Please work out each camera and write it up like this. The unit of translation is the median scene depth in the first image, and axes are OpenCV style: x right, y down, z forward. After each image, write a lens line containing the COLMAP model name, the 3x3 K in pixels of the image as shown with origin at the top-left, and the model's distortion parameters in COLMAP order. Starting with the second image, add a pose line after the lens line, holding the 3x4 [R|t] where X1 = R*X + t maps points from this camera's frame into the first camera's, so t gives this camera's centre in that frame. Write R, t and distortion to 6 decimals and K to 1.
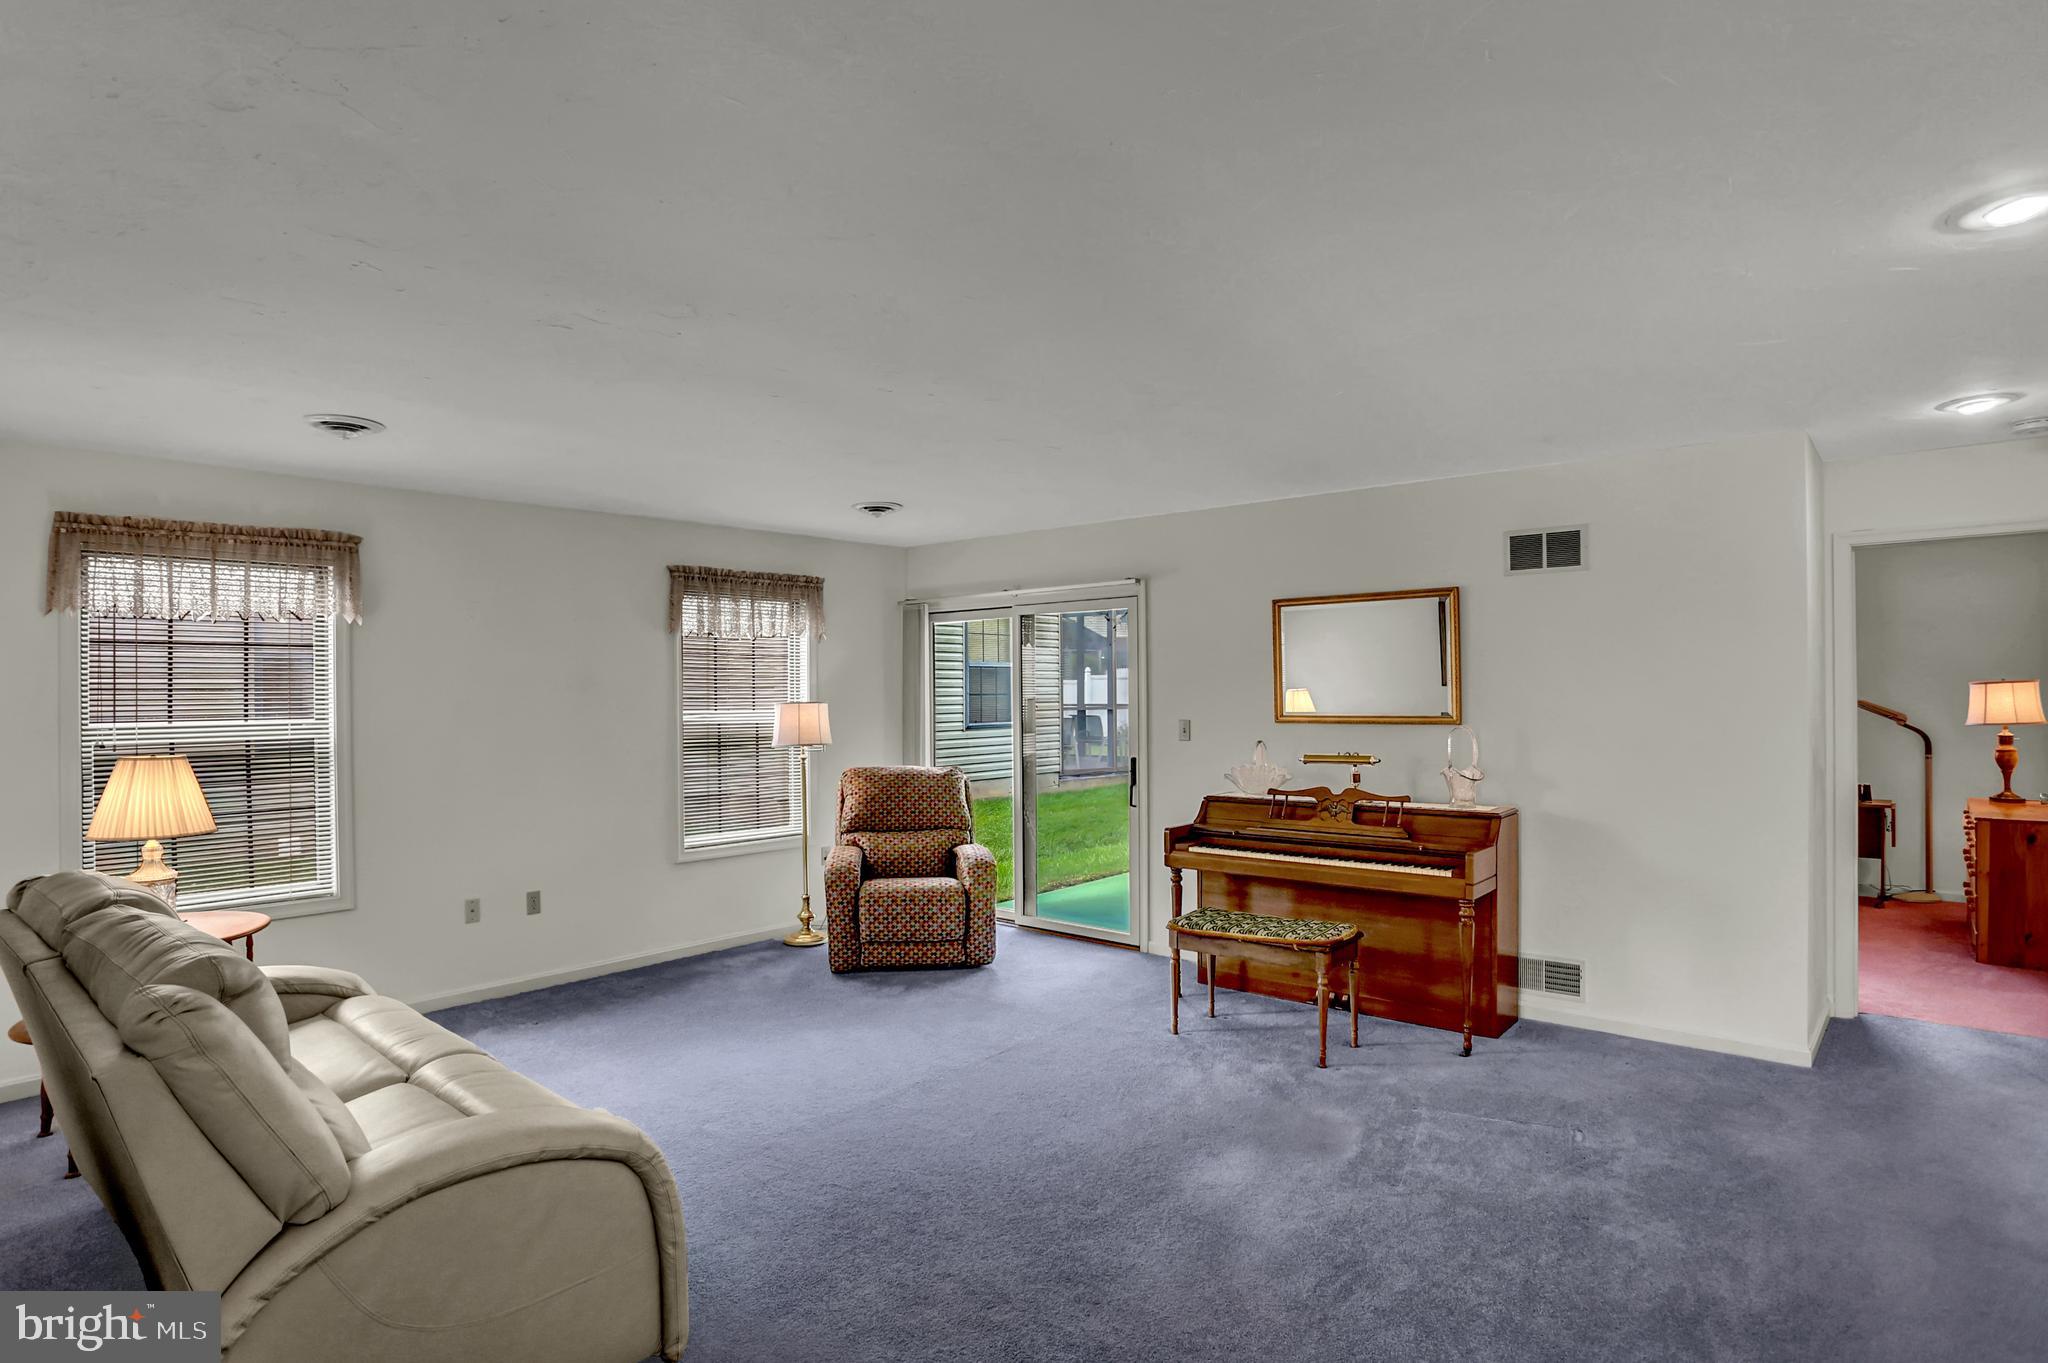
lens RADIAL K [[1119.9, 0, 1024.0], [0, 1119.9, 681.5], [0, 0, 1]] dist [0.057752, 0.058081]
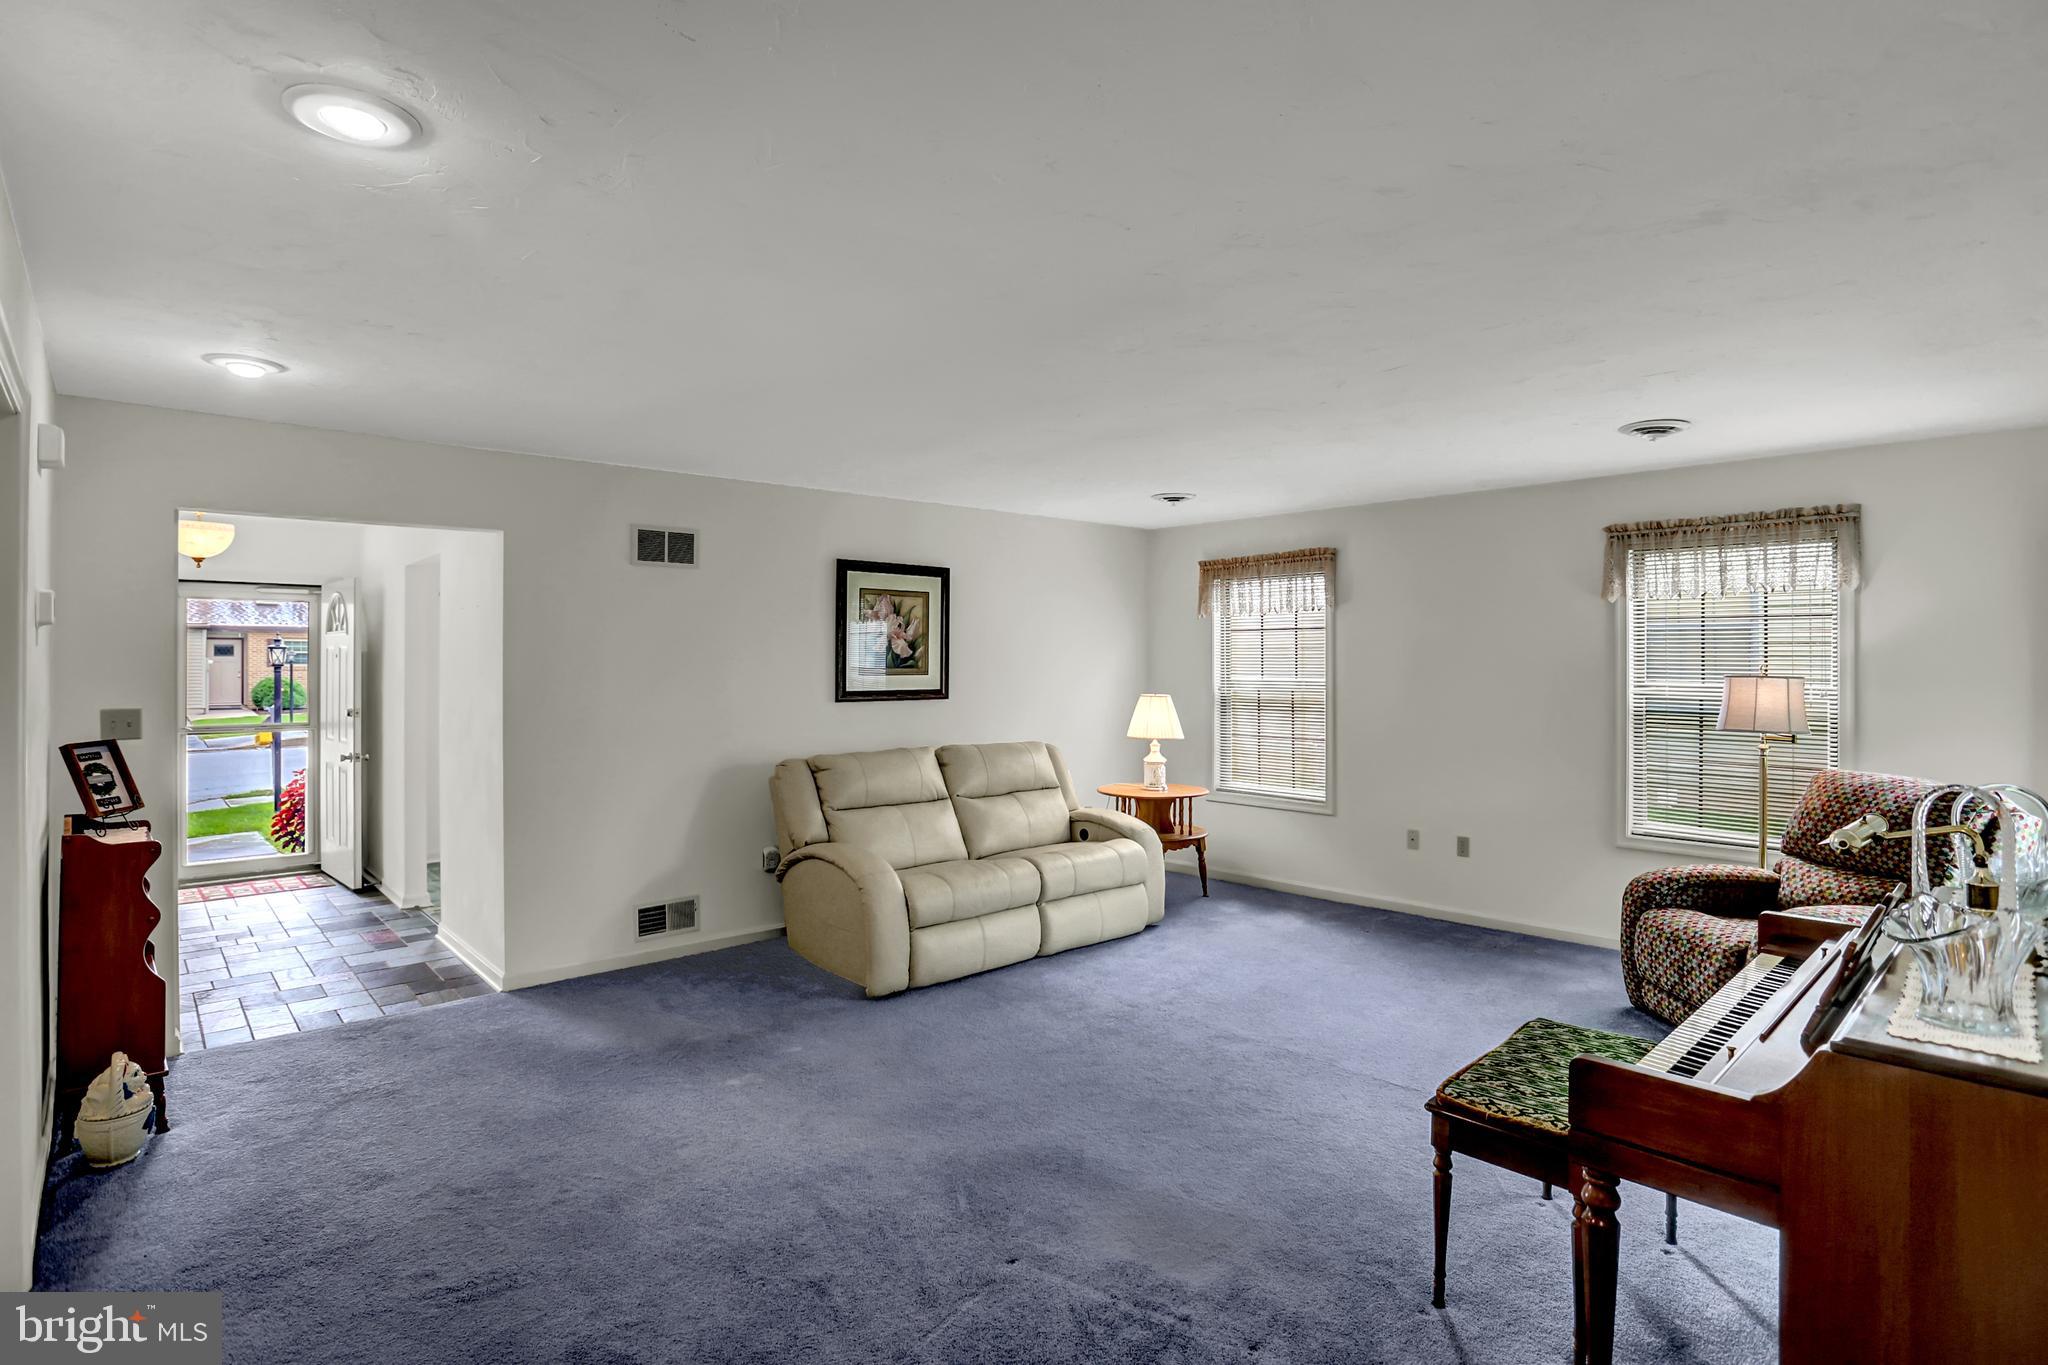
lens RADIAL K [[1084.4, 0, 1024.0], [0, 1084.4, 682.5], [0, 0, 1]] dist [-0.003614, -0.000313]
pose [[-0.097394, 0.023655, -0.994965, 0.685598], [0.008299, 0.999702, 0.022956, 0.001104], [0.995211, -0.006022, -0.097562, 0.665261]]
